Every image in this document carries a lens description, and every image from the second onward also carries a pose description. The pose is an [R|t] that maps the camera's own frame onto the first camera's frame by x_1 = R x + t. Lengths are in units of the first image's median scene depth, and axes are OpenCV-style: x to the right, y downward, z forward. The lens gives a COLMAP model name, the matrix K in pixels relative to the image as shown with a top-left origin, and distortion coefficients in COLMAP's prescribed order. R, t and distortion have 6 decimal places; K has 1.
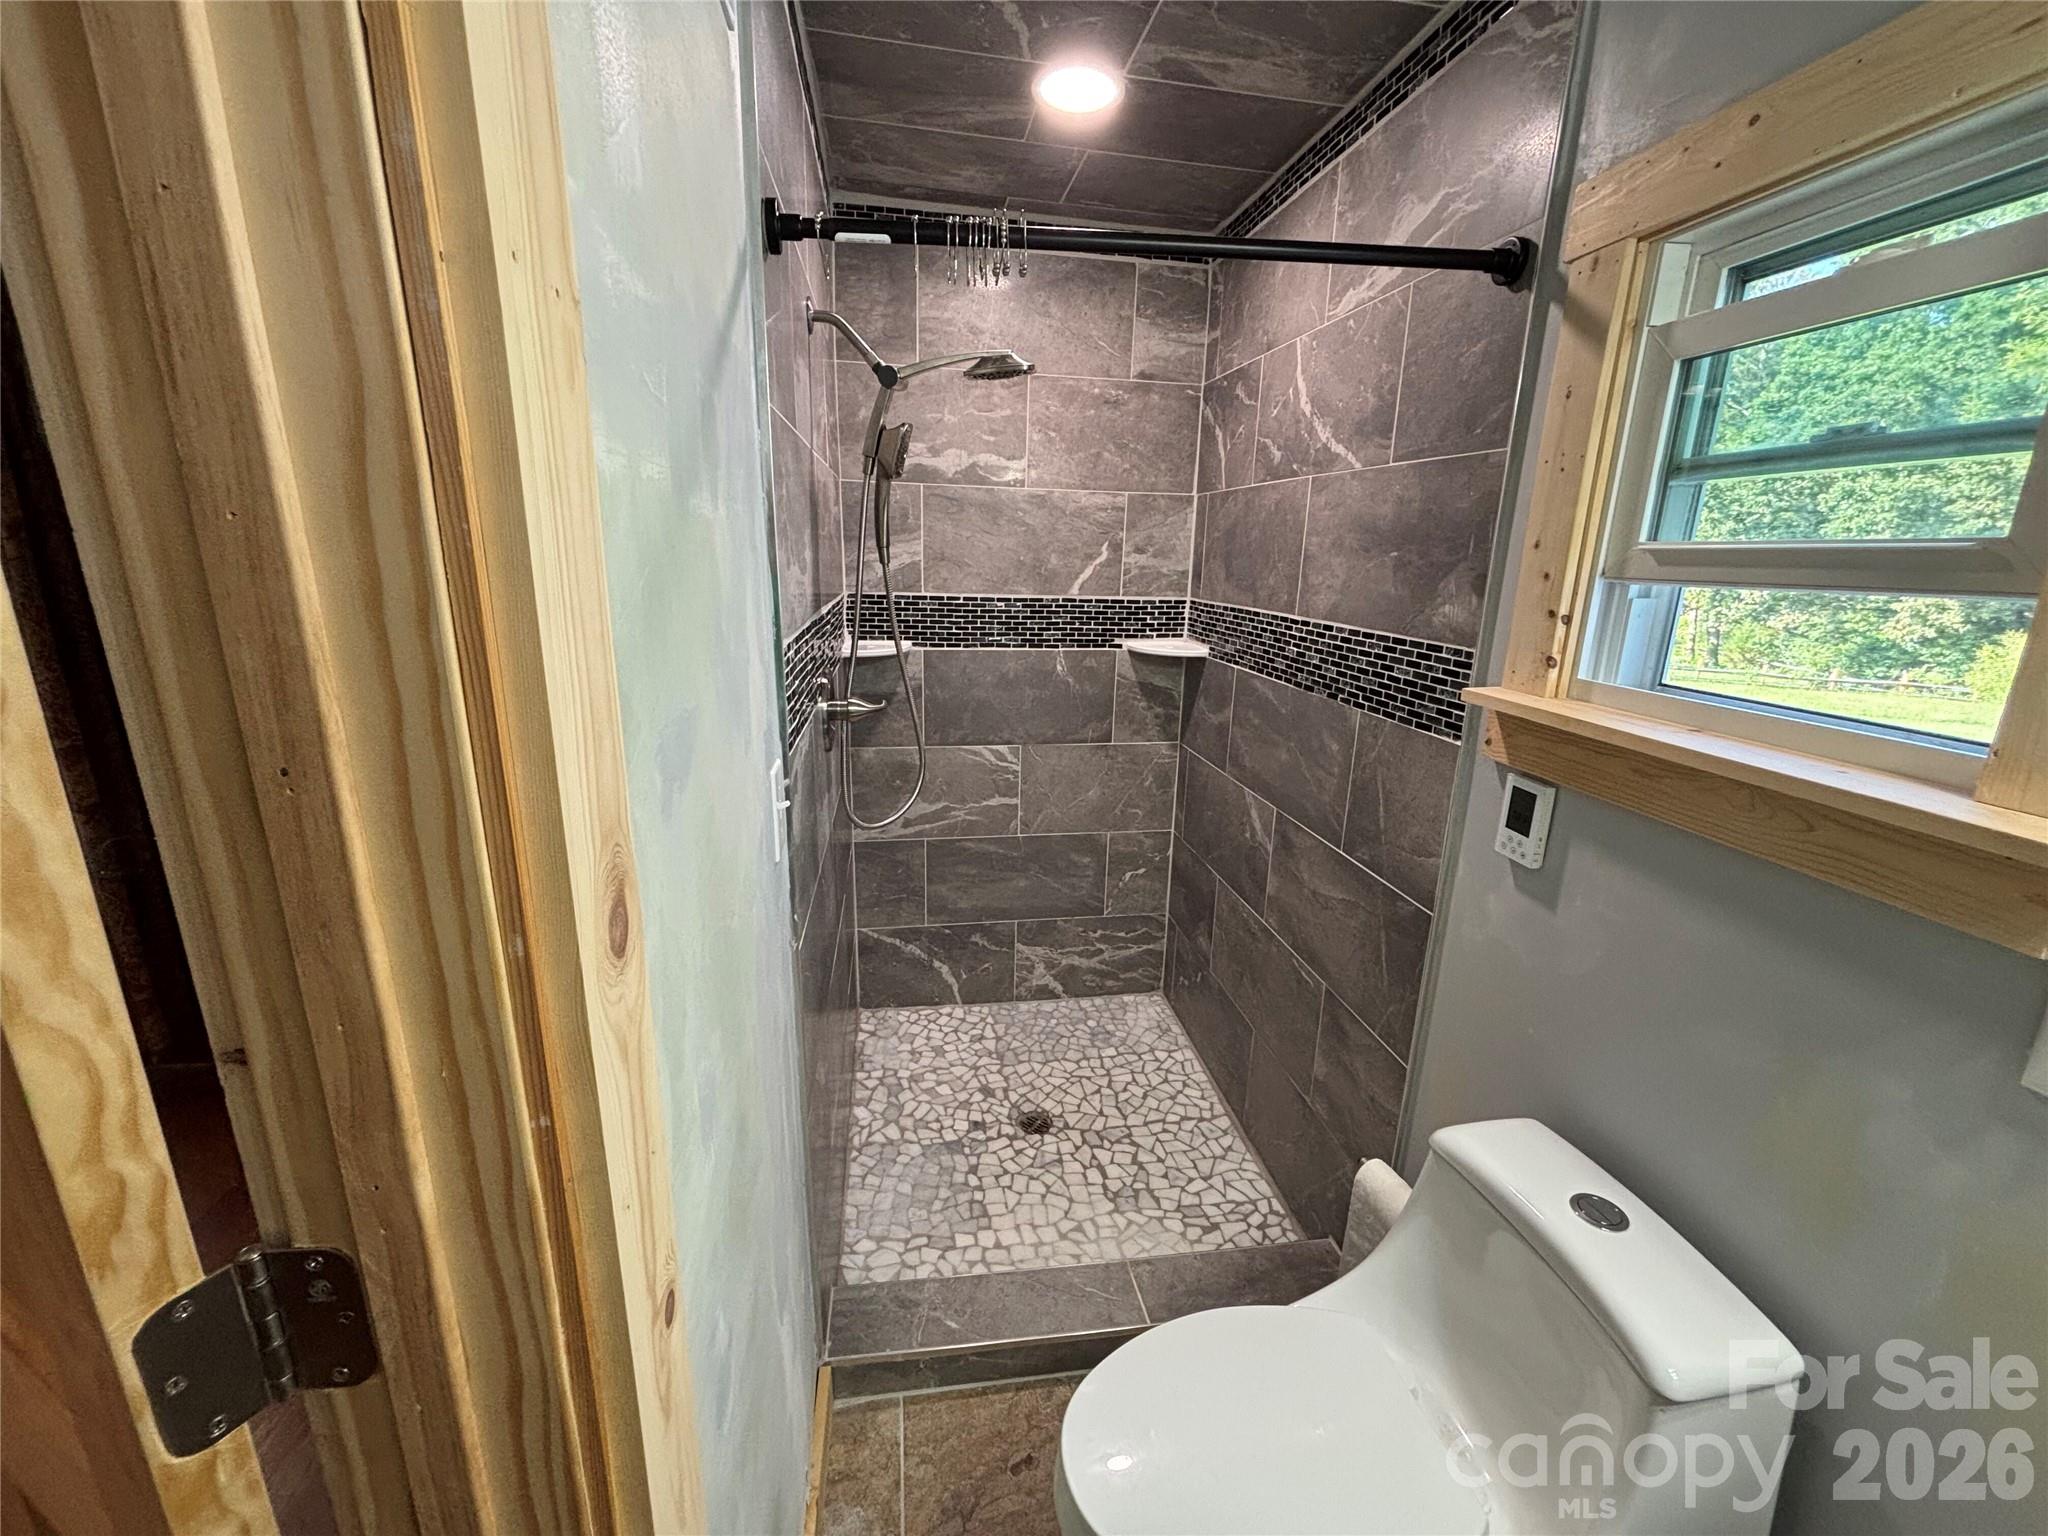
lens RADIAL K [[822.5, 0, 1003.7], [0, 822.5, 761.2], [0, 0, 1]] dist [-0.000183, -0.001036]
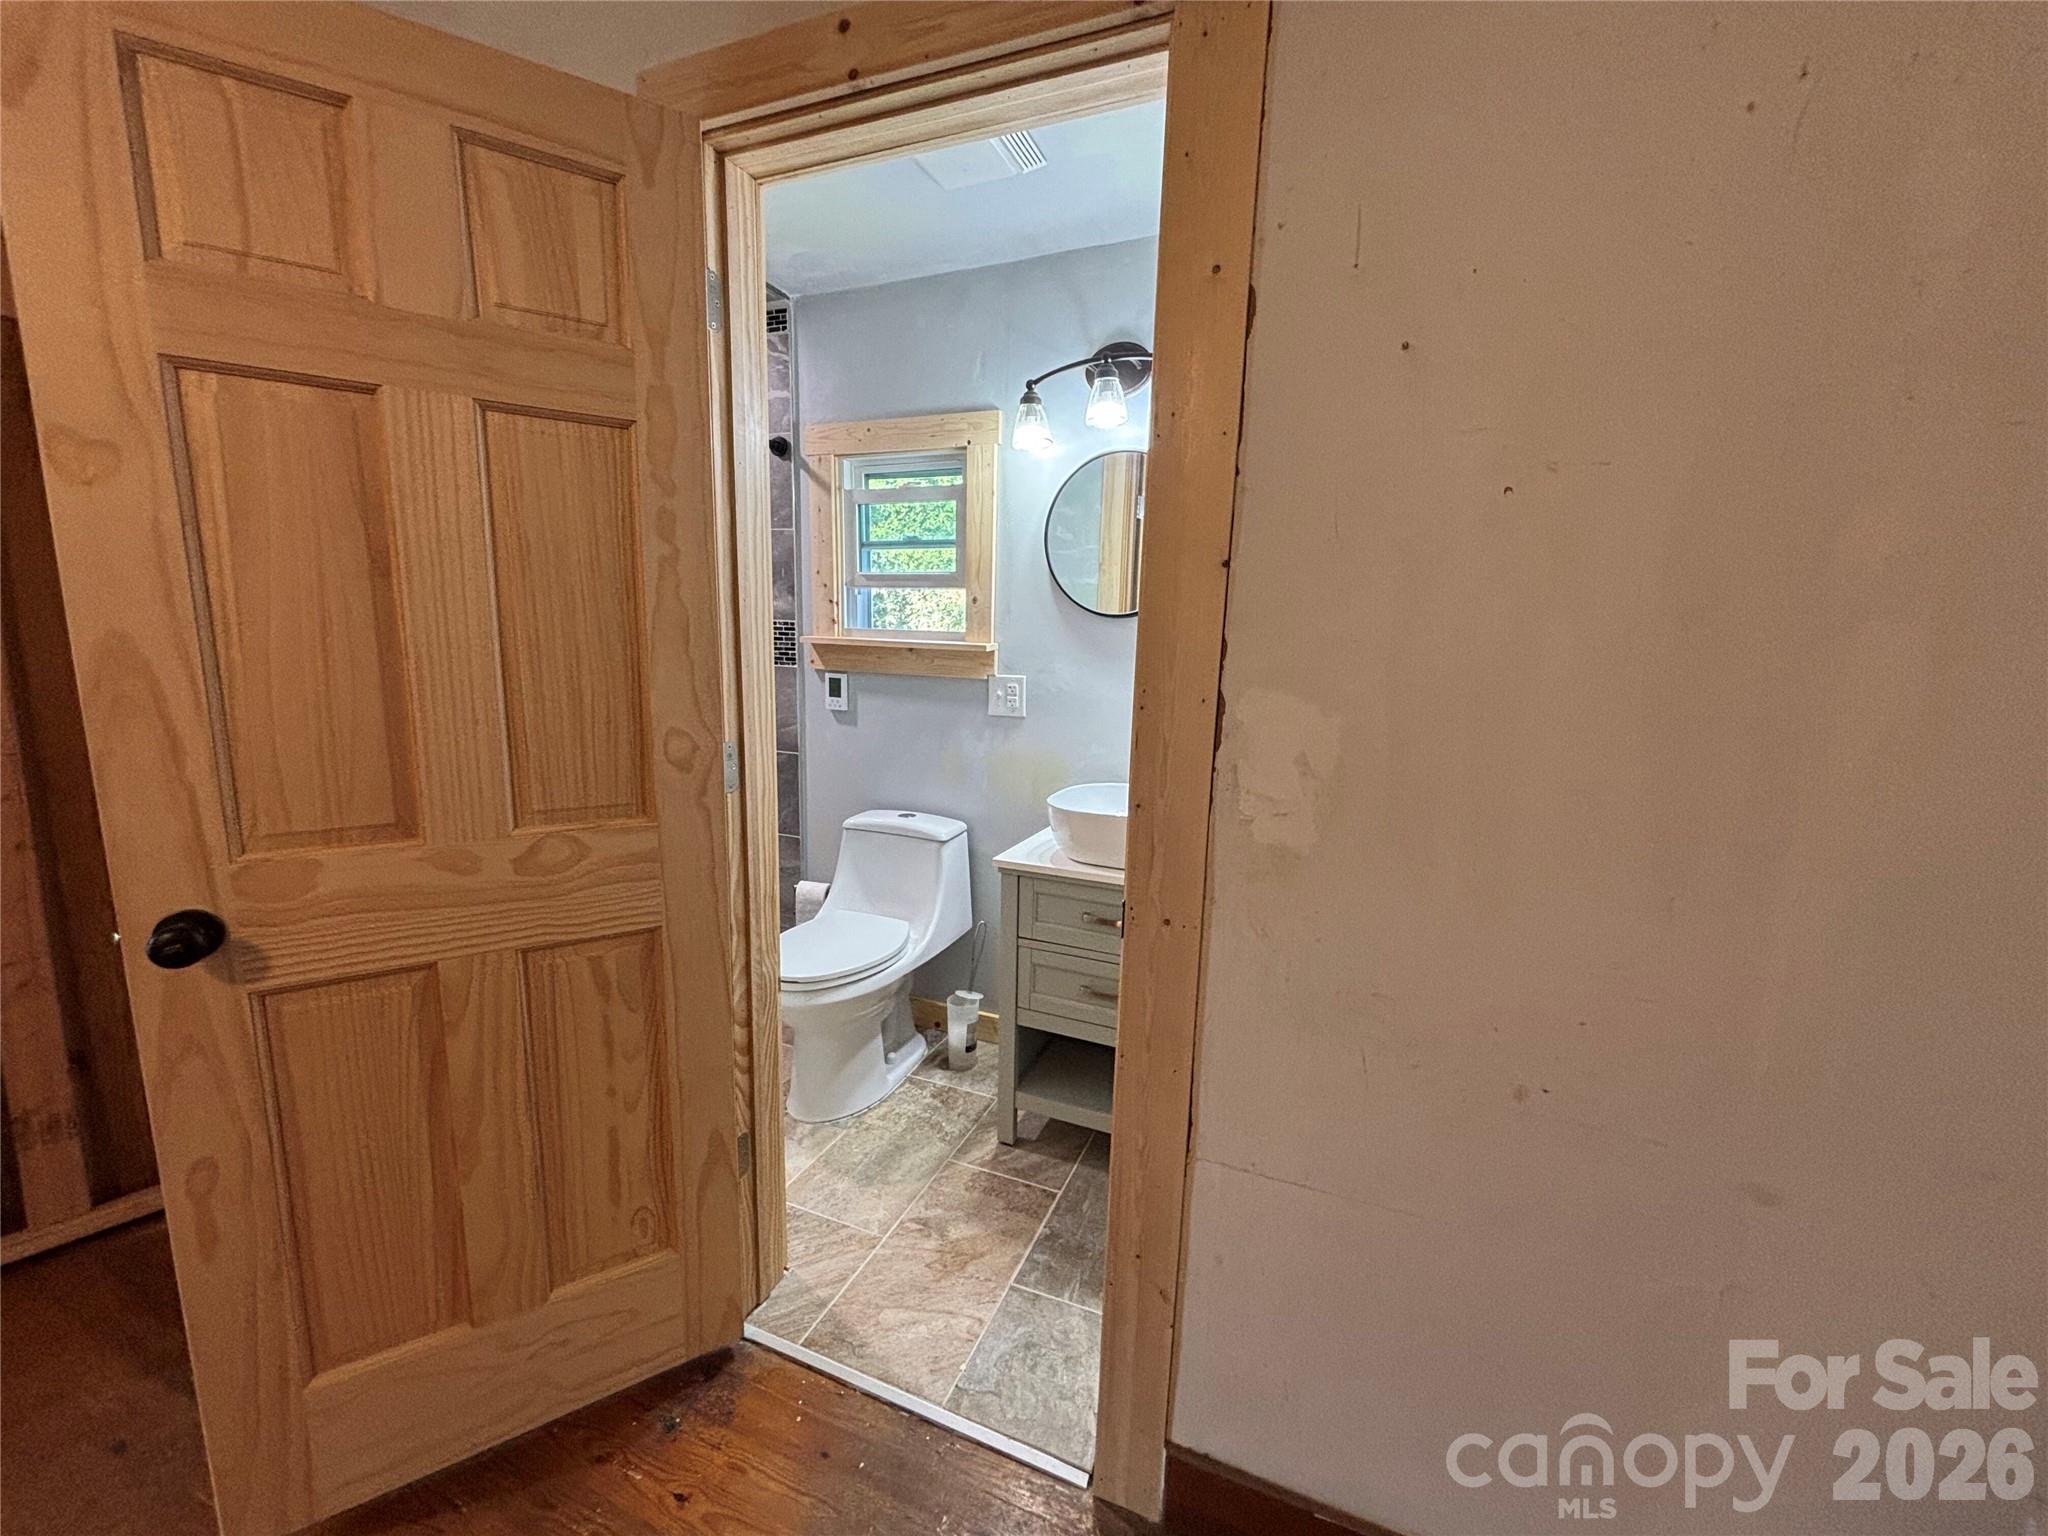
lens RADIAL K [[822.5, 0, 1025.7], [0, 822.5, 752.4], [0, 0, 1]] dist [-0.000183, -0.001036]
pose [[0.505181, -0.136891, 0.852087, -0.668242], [0.195665, 0.979796, 0.041403, 0.153242], [-0.840540, 0.145807, 0.521760, -0.381246]]
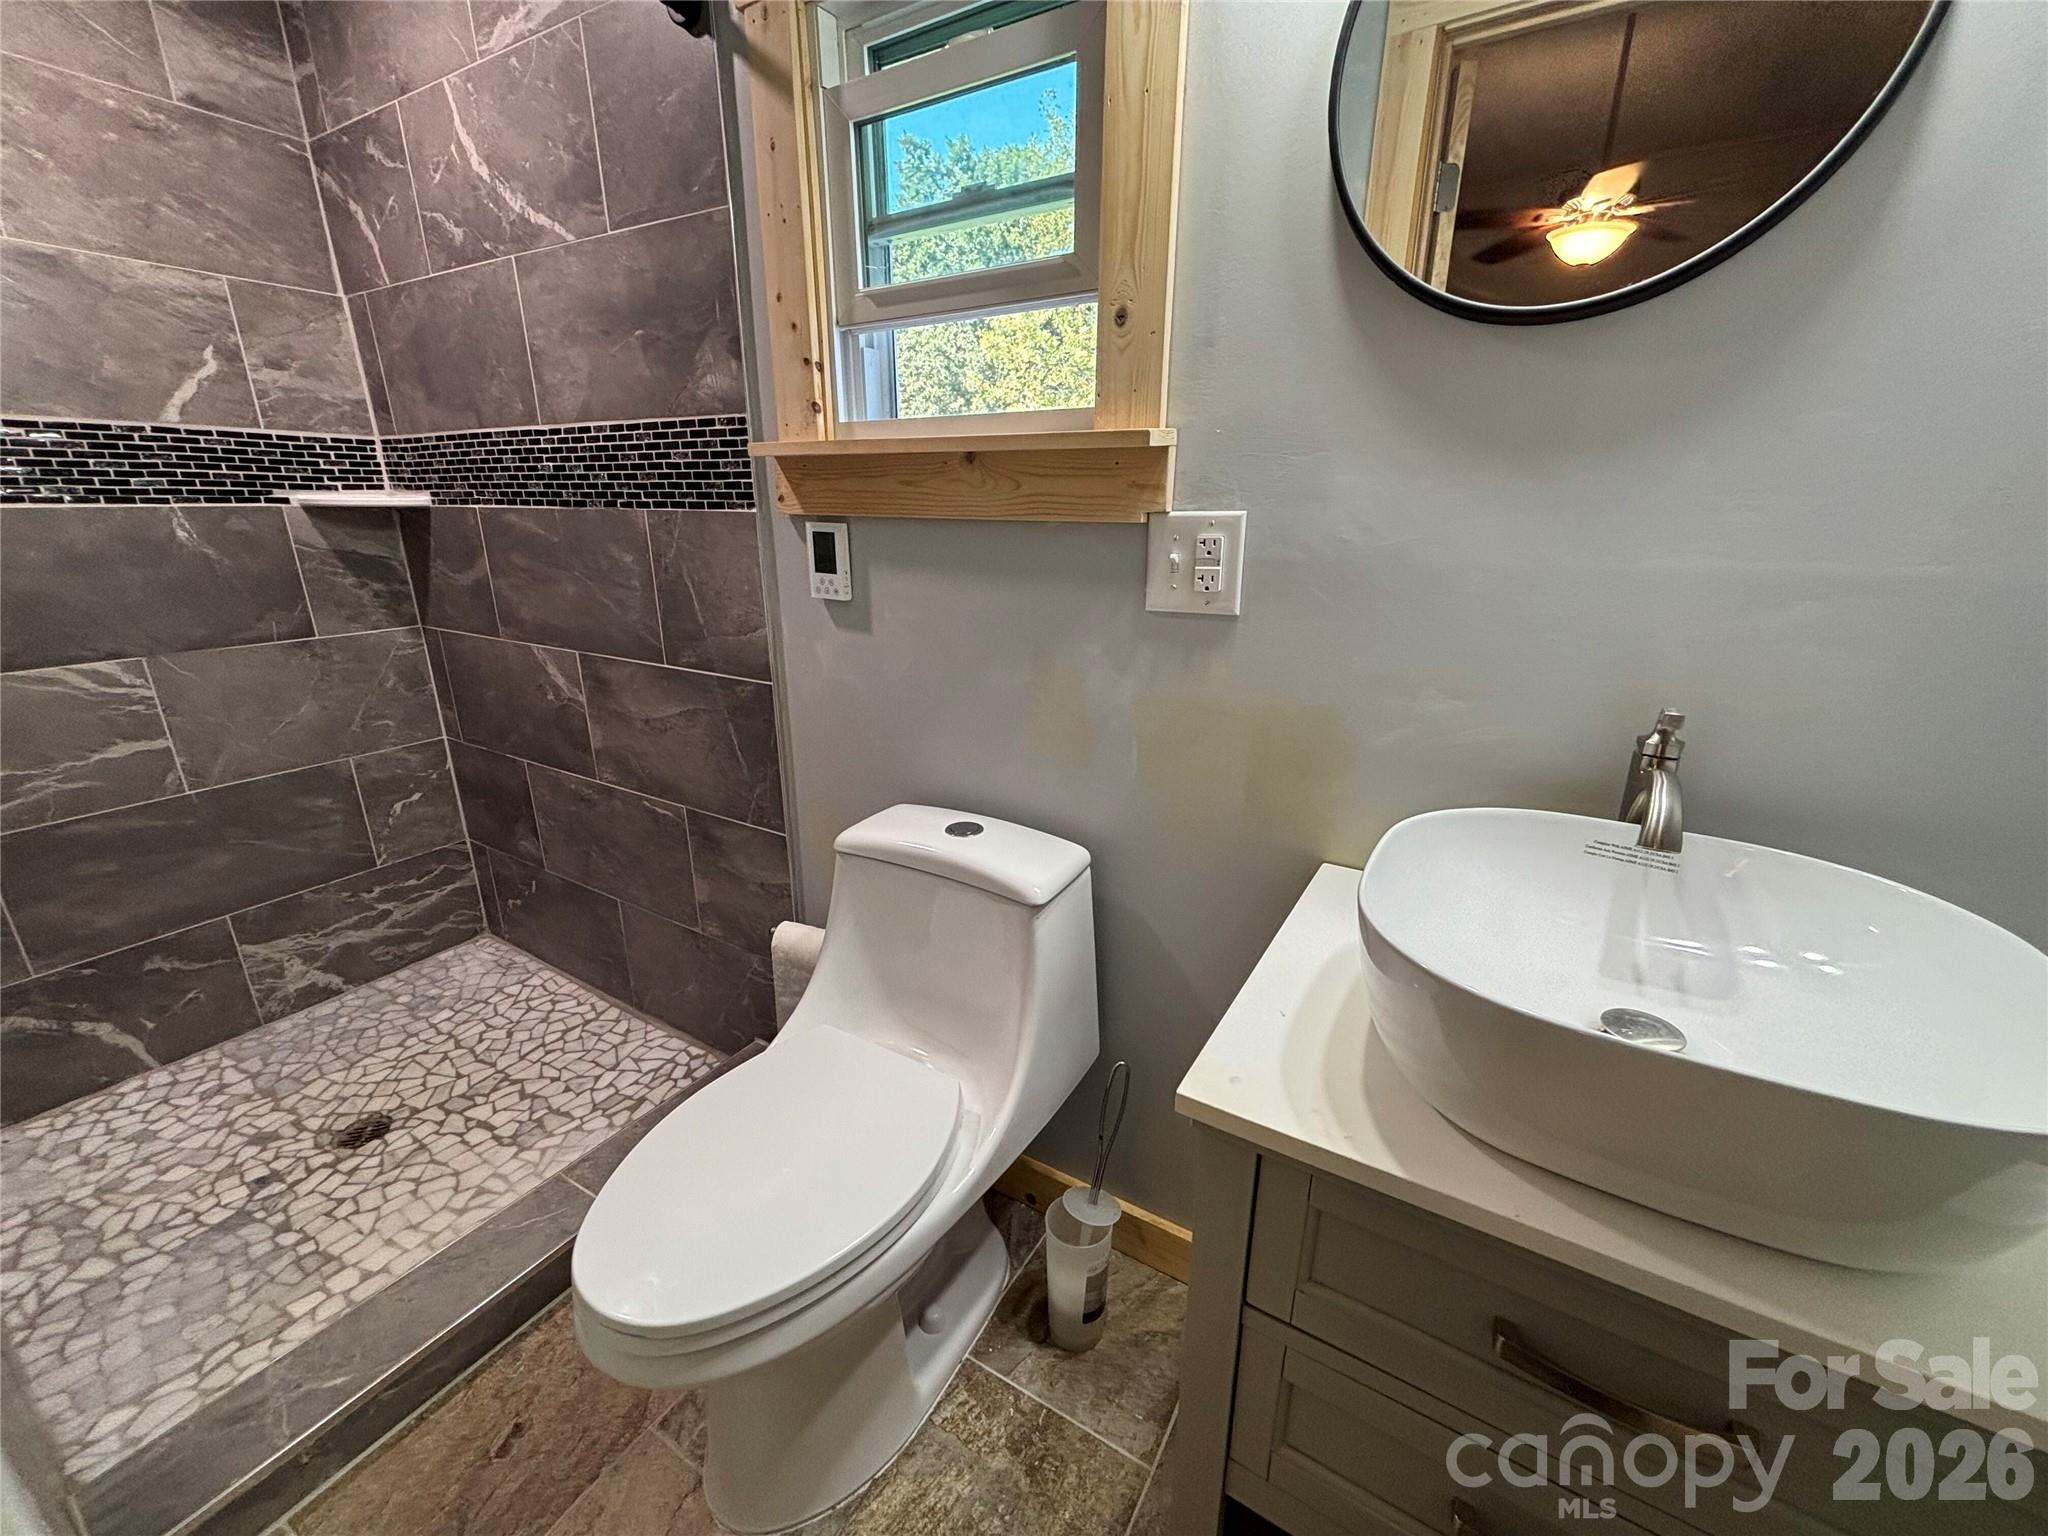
lens RADIAL K [[822.5, 0, 1023.2], [0, 822.5, 765.4], [0, 0, 1]] dist [-0.000183, -0.001036]
pose [[0.627381, -0.254146, 0.736073, -0.059343], [0.197729, 0.966255, 0.165090, 0.129900], [-0.753191, 0.041969, 0.656462, 0.047993]]
